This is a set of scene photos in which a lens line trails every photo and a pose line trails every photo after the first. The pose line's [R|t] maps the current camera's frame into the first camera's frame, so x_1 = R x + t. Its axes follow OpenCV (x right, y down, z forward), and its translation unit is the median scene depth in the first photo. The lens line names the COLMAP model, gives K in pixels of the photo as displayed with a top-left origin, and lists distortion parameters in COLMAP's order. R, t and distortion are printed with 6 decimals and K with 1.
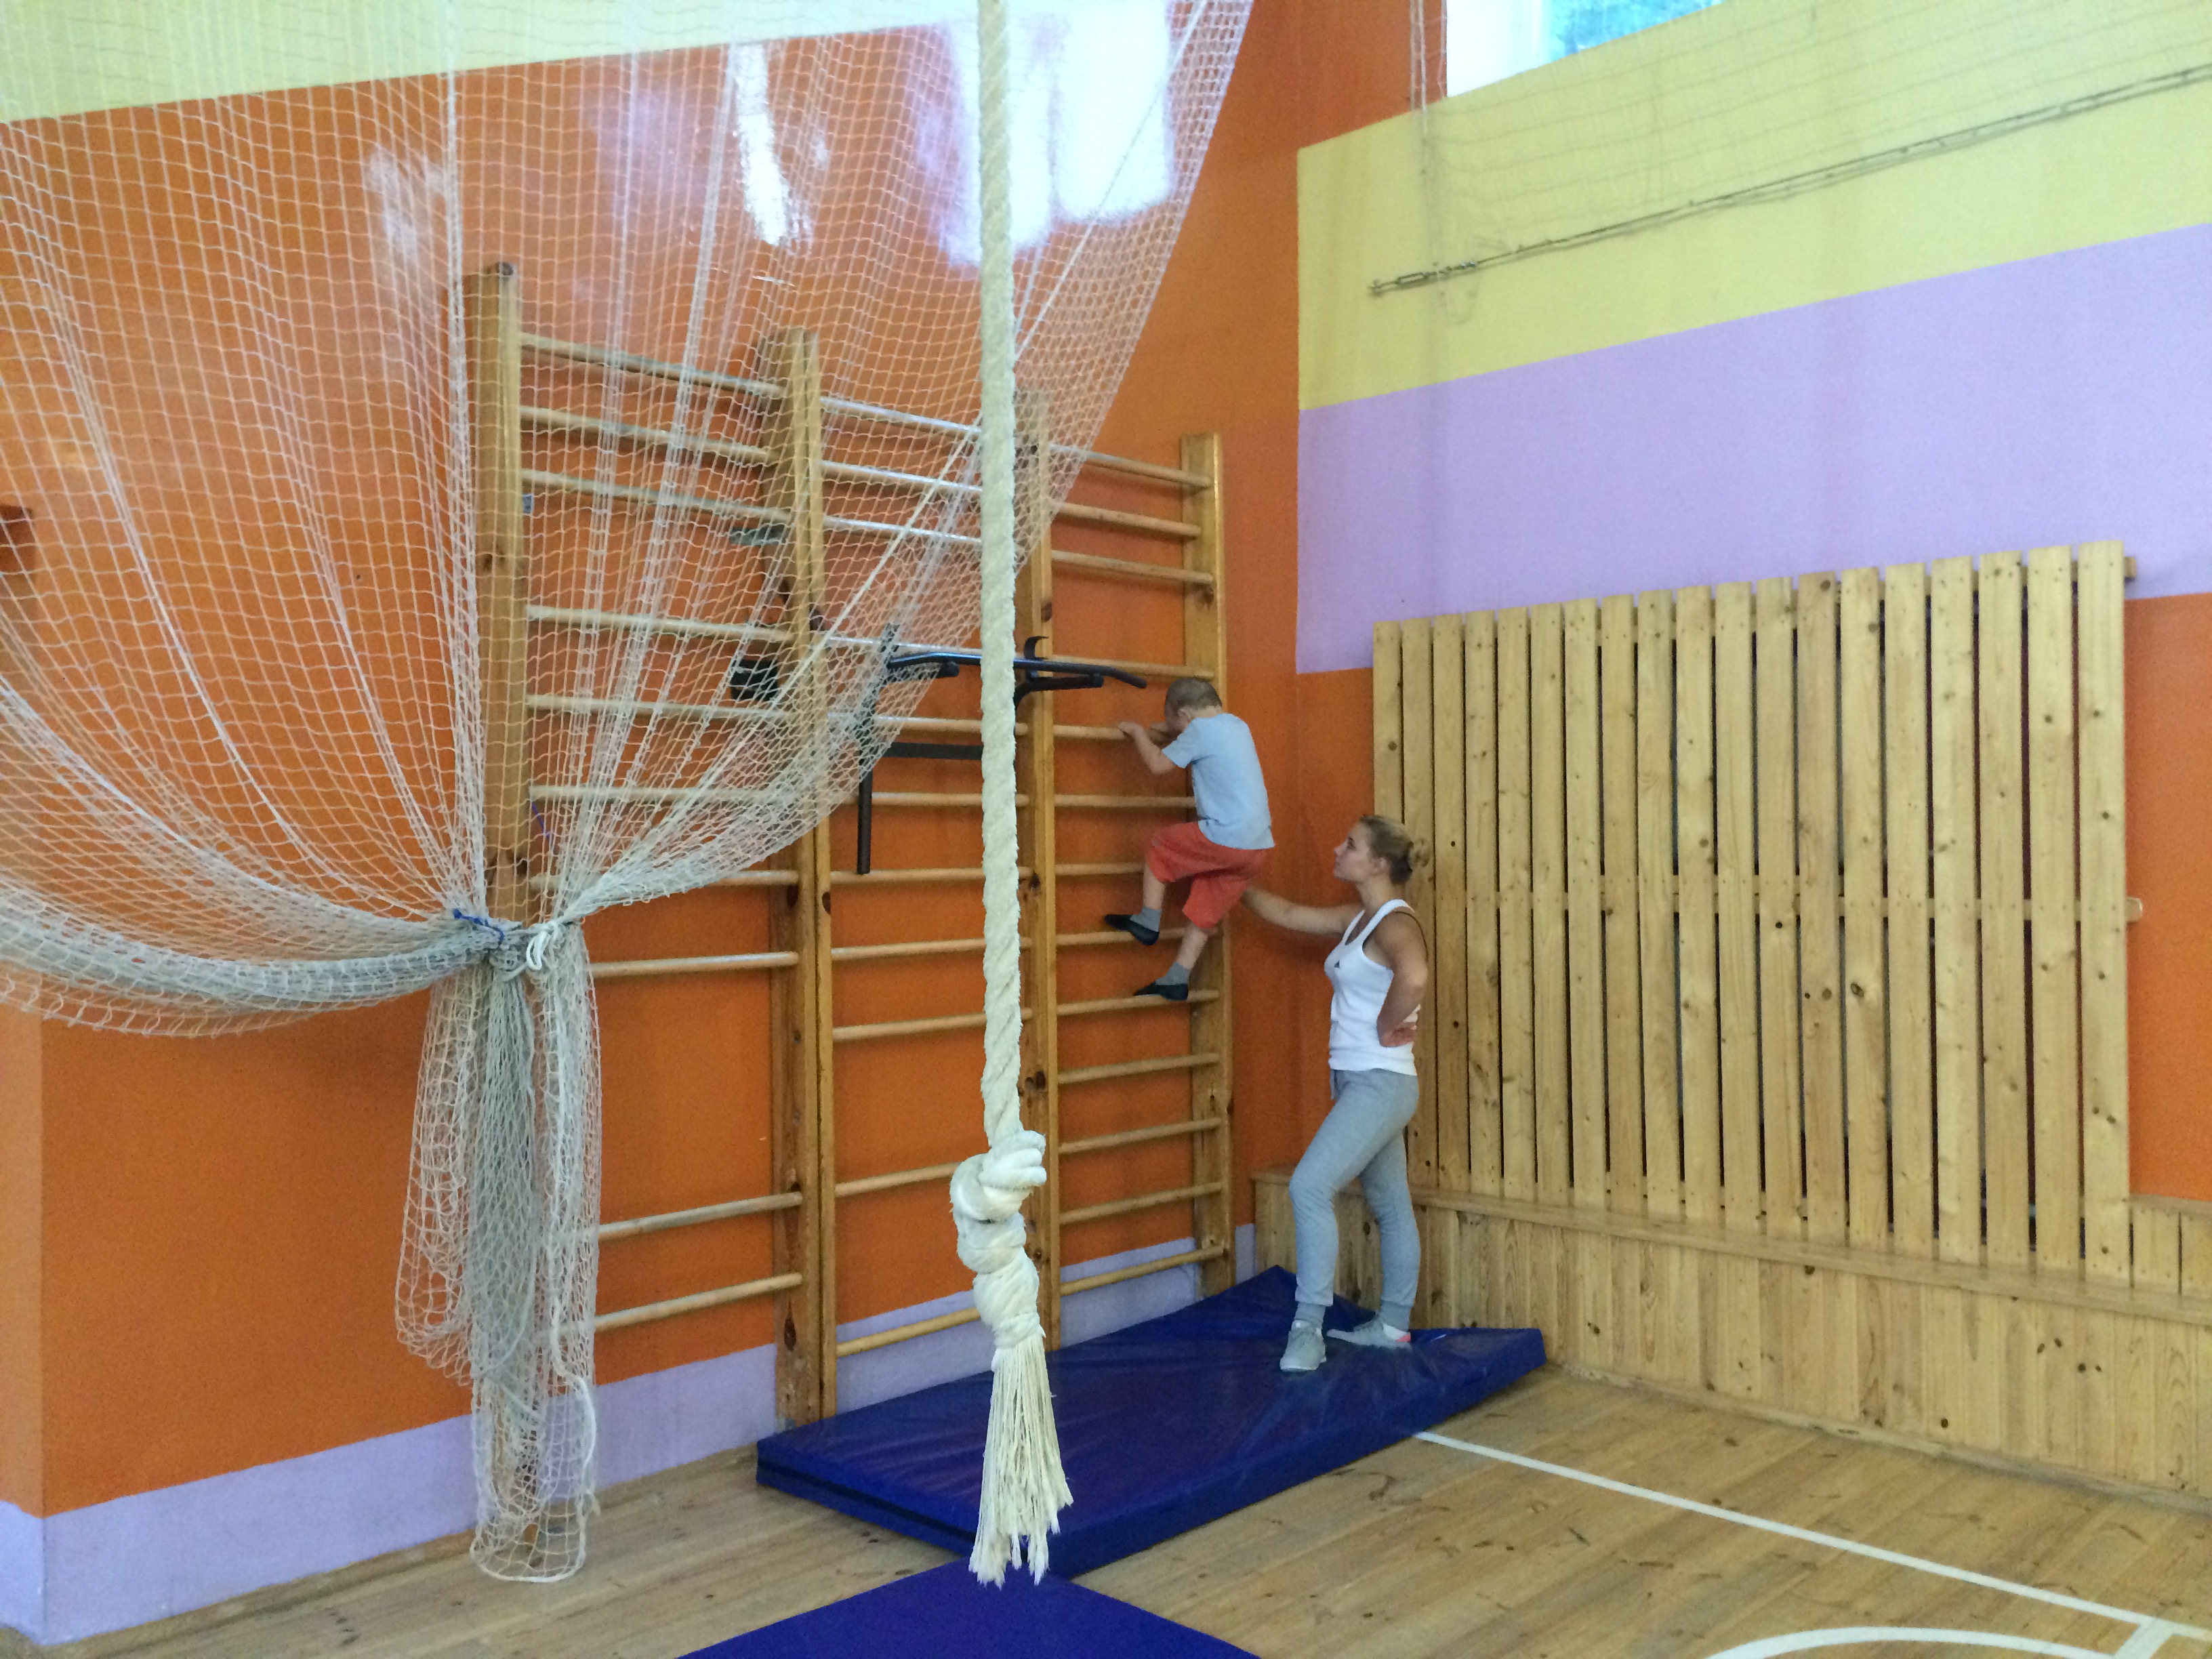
lens RADIAL K [[1838.1, 0, 1119.5], [0, 1838.1, 828.4], [0, 0, 1]] dist [0.114284, -0.161291]
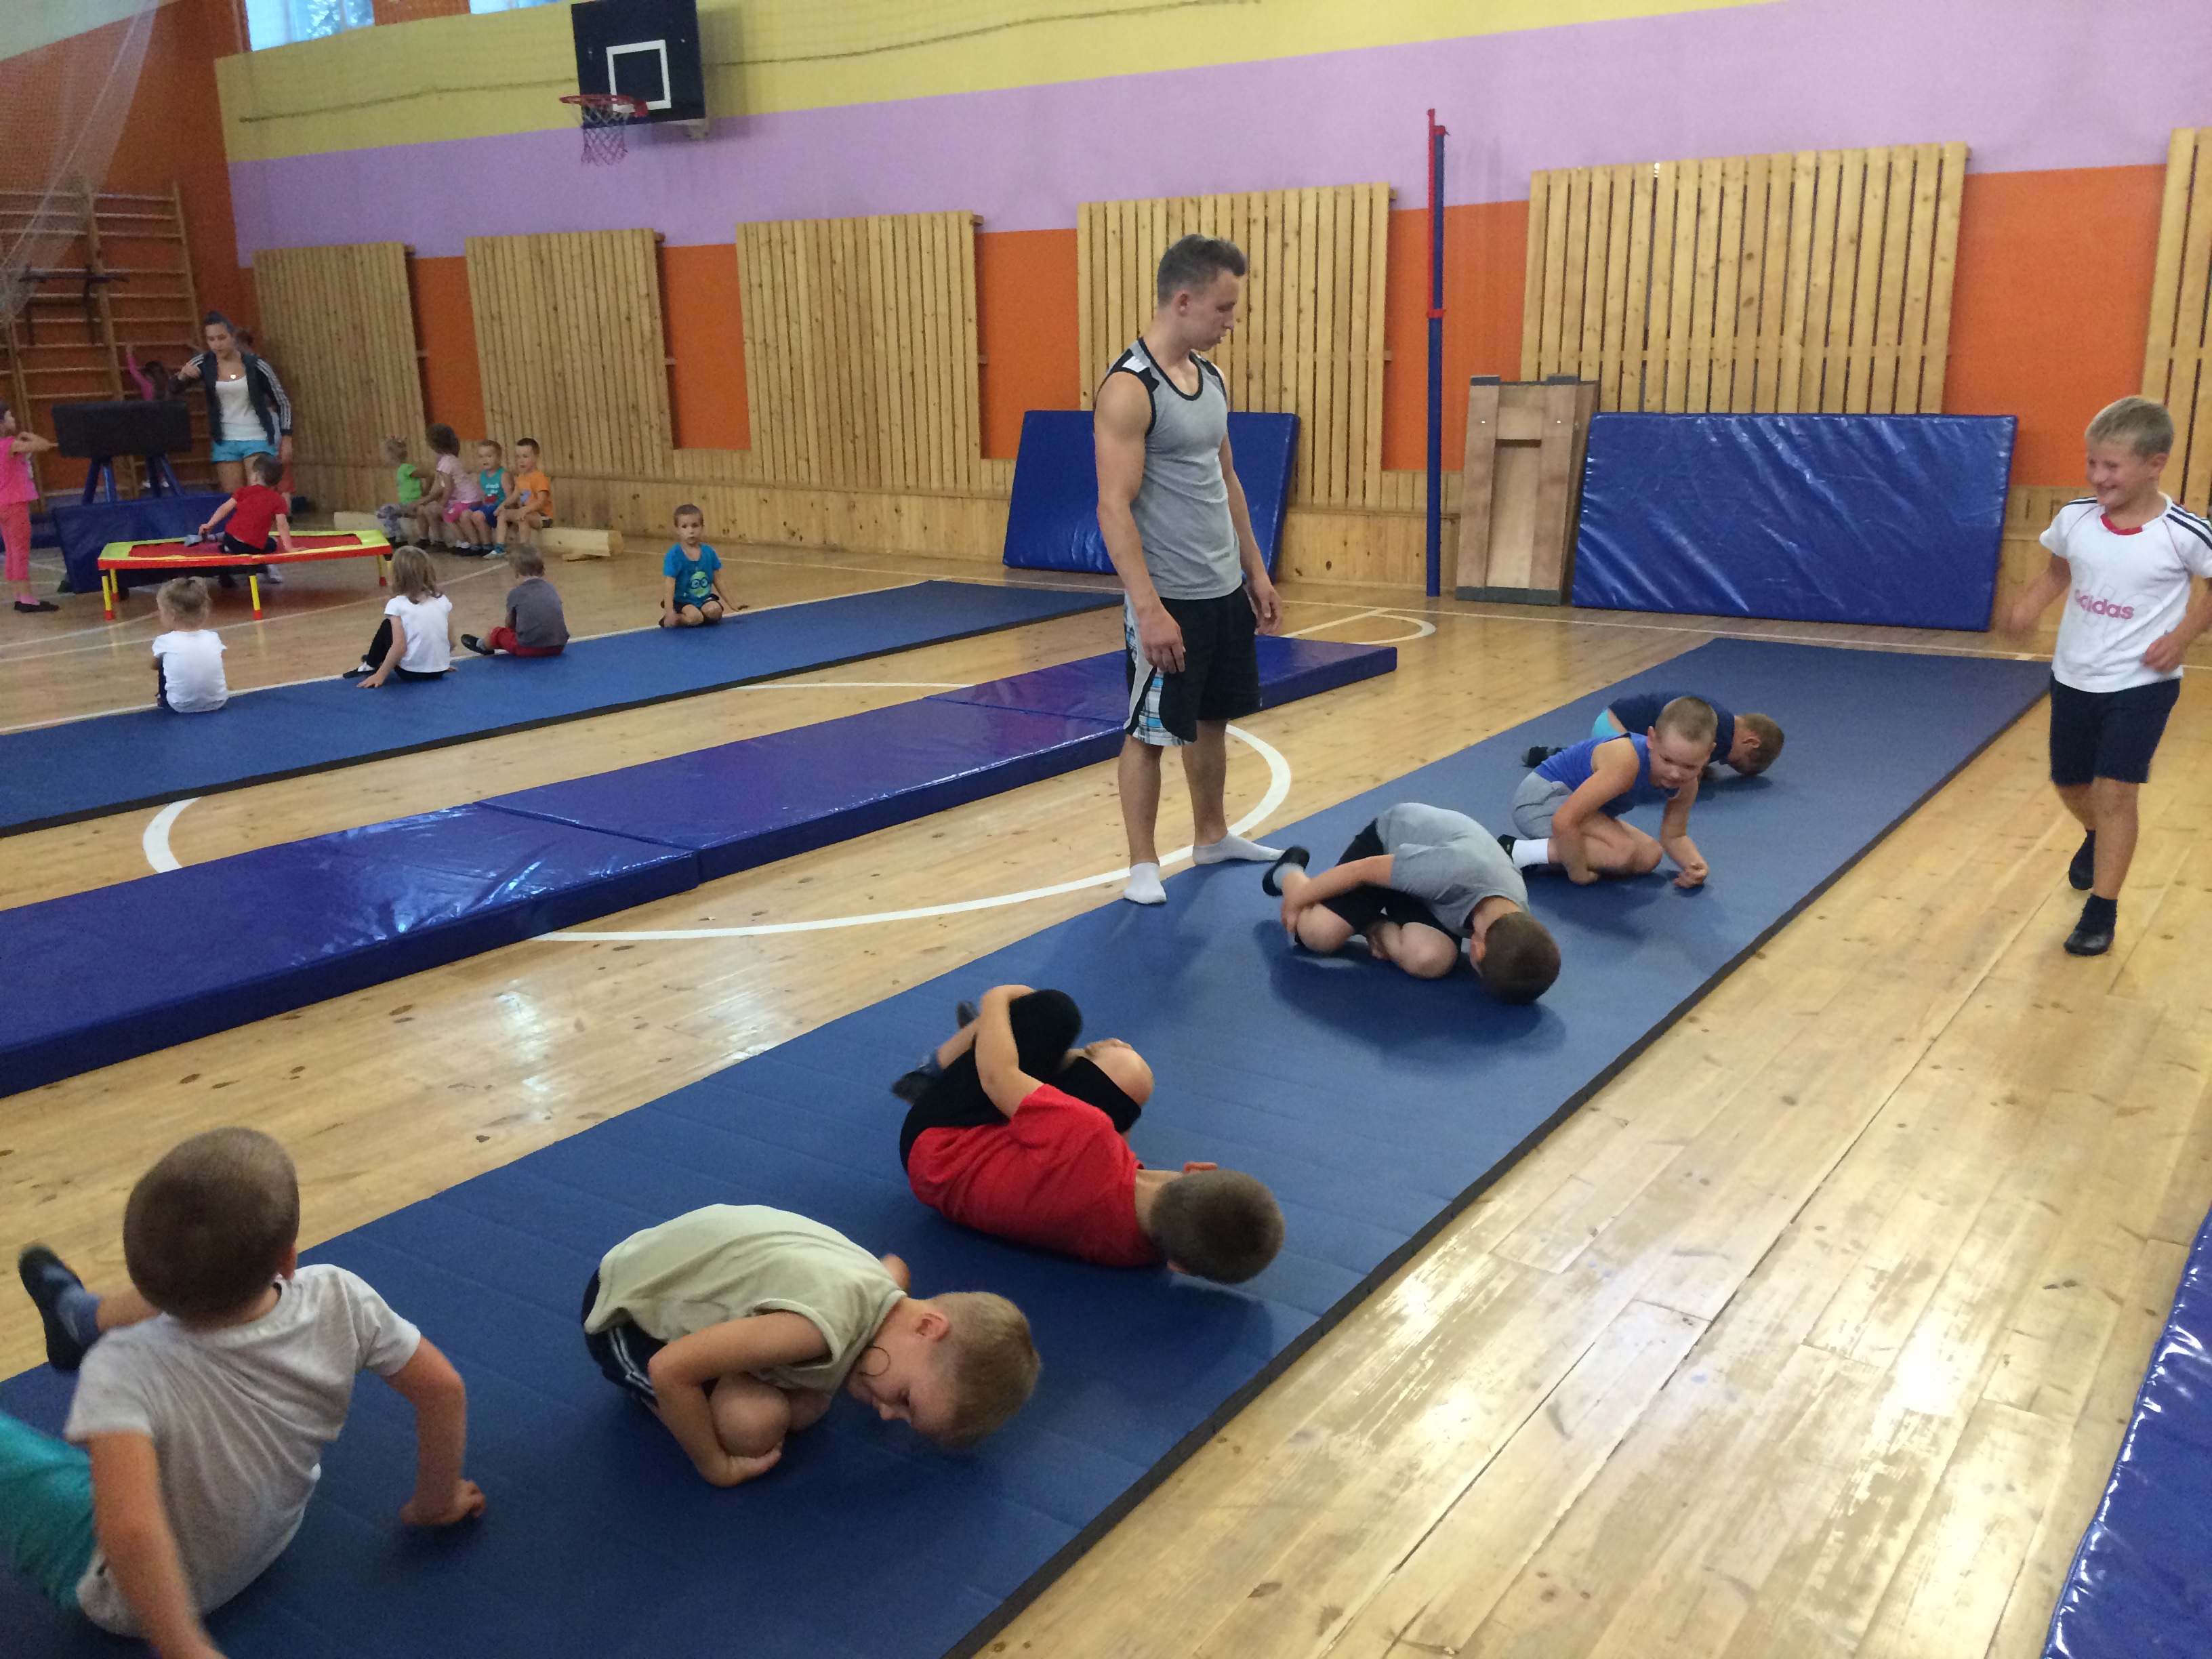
lens RADIAL K [[1838.1, 0, 1119.5], [0, 1838.1, 828.4], [0, 0, 1]] dist [0.114284, -0.161291]
pose [[0.988498, -0.046446, 0.143928, 1.105862], [0.008930, 0.967939, 0.251028, 0.033108], [-0.150973, -0.246856, 0.957220, -2.353084]]
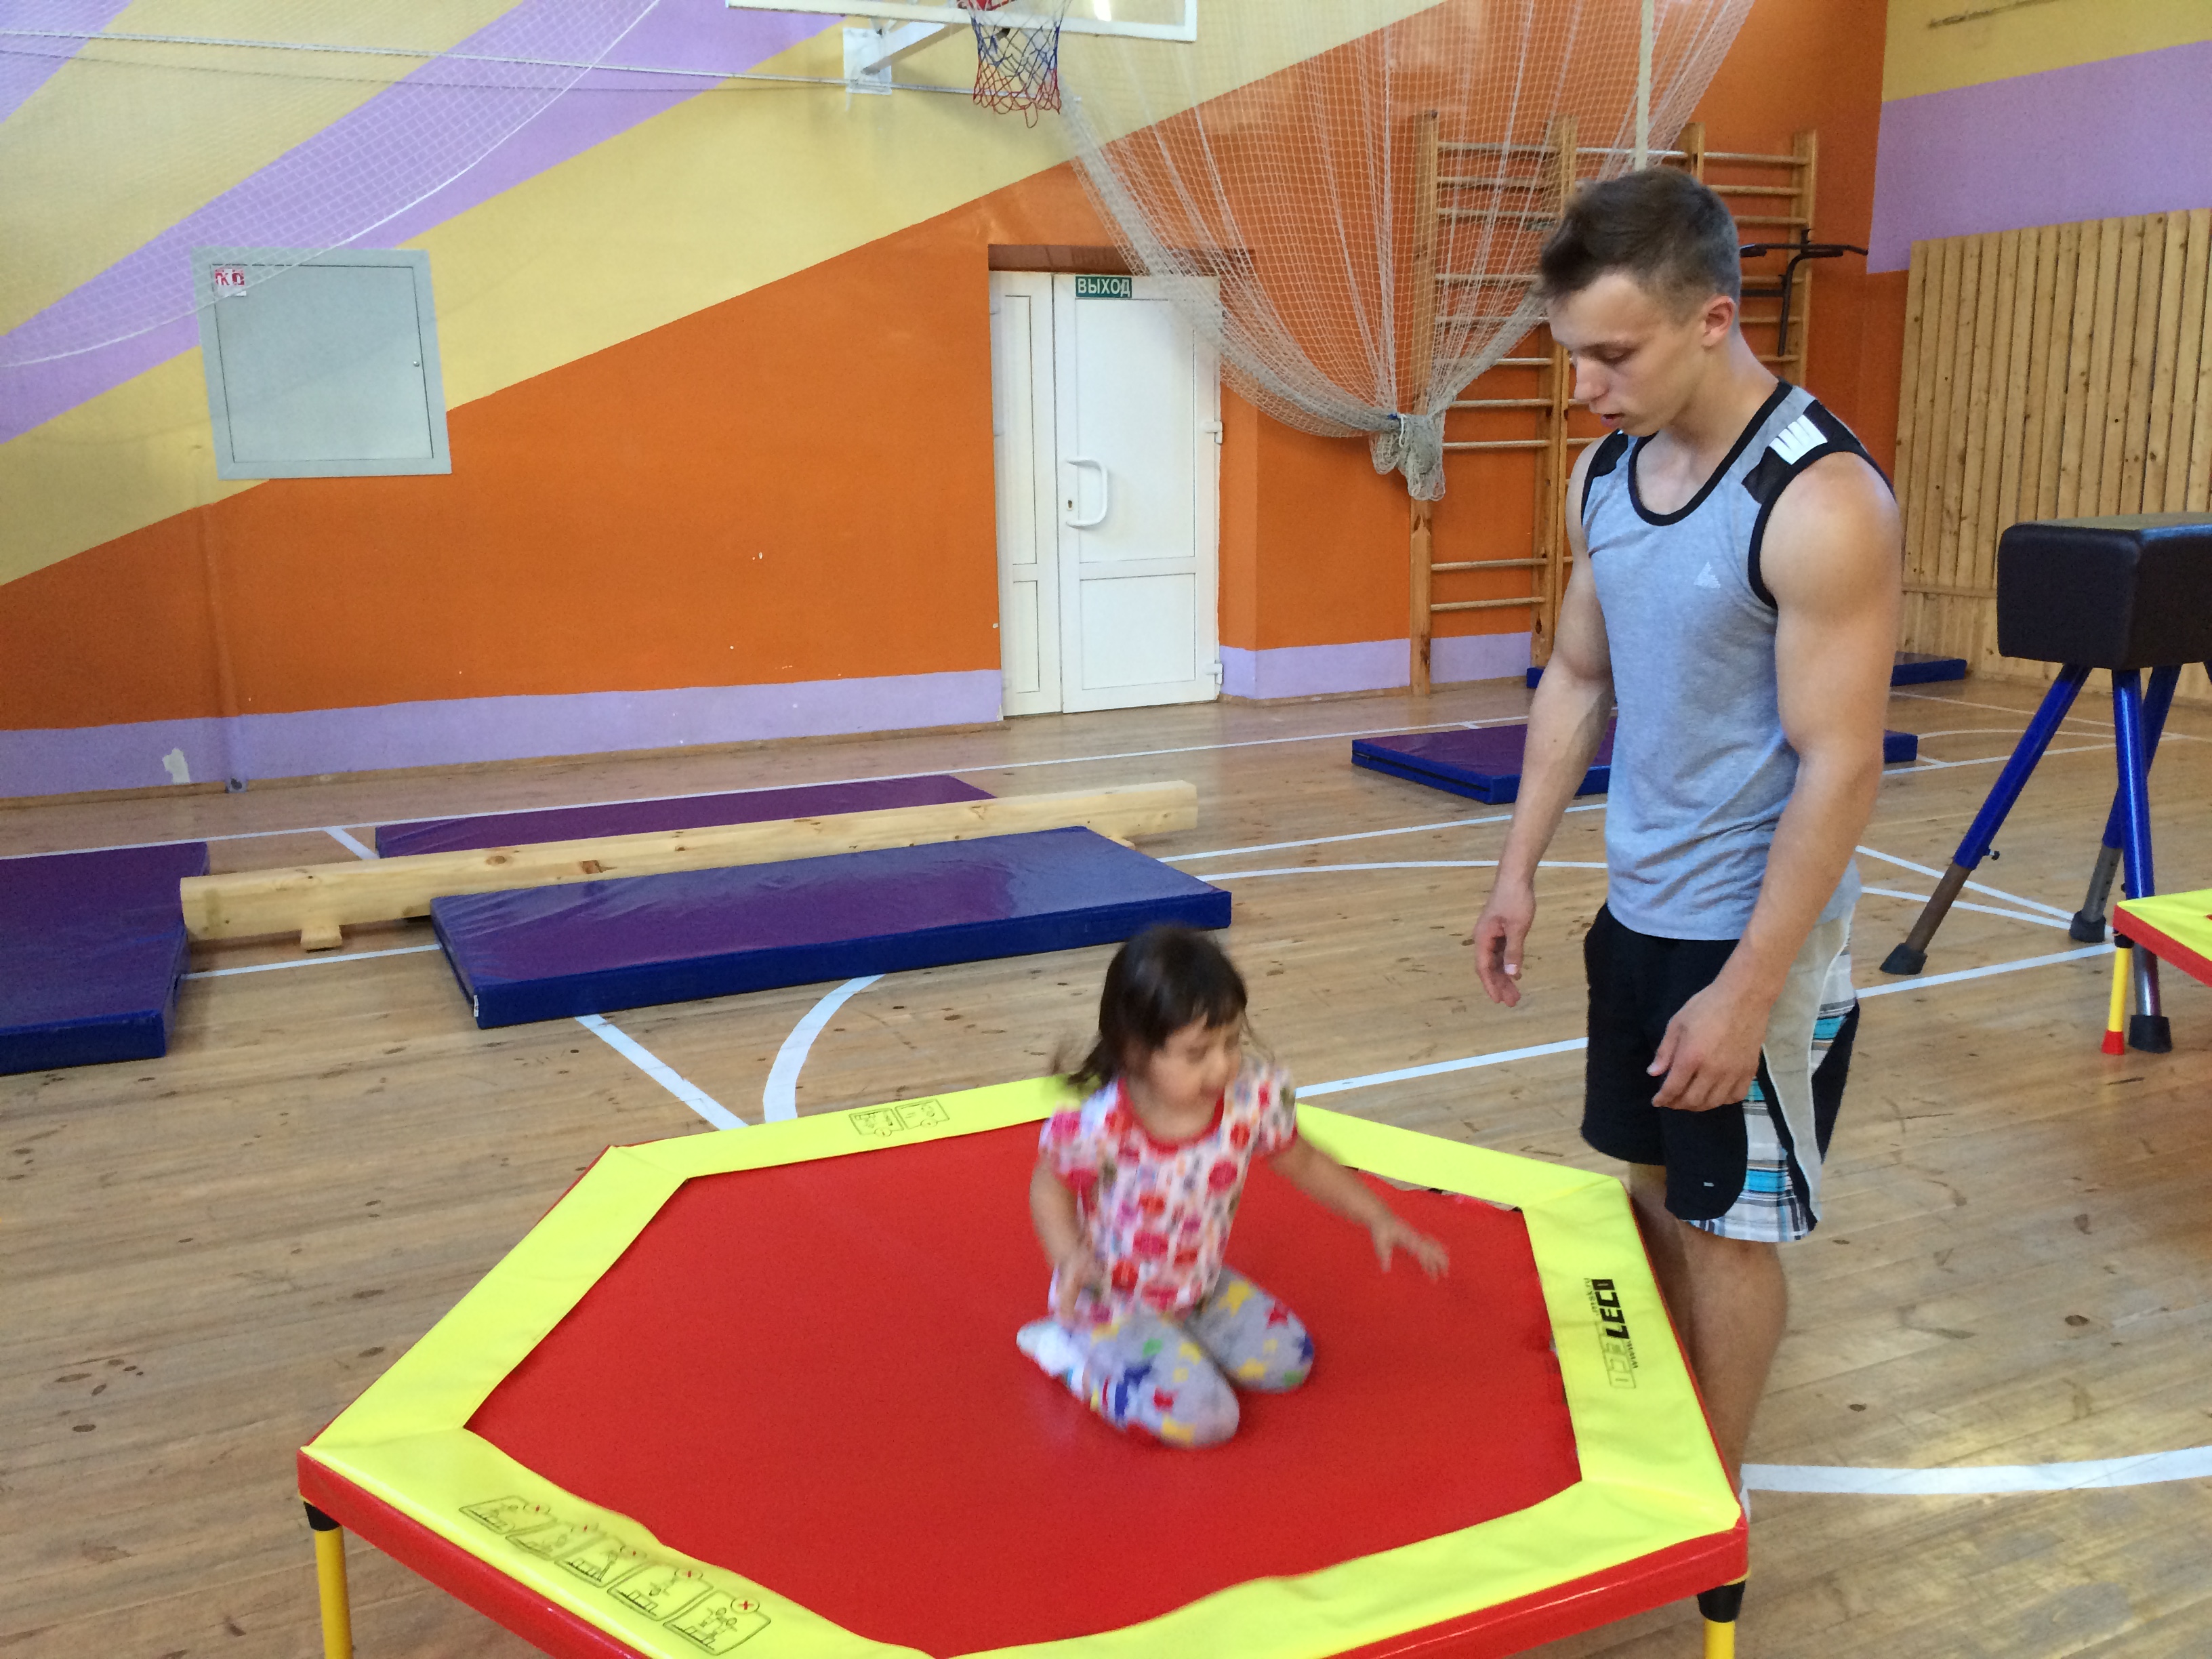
lens RADIAL K [[1838.1, 0, 1119.5], [0, 1838.1, 828.4], [0, 0, 1]] dist [0.114284, -0.161291]
pose [[0.927573, 0.072934, -0.366454, 0.151829], [0.011546, 0.974700, 0.223217, 0.020353], [0.373463, -0.211281, 0.903264, -1.014773]]
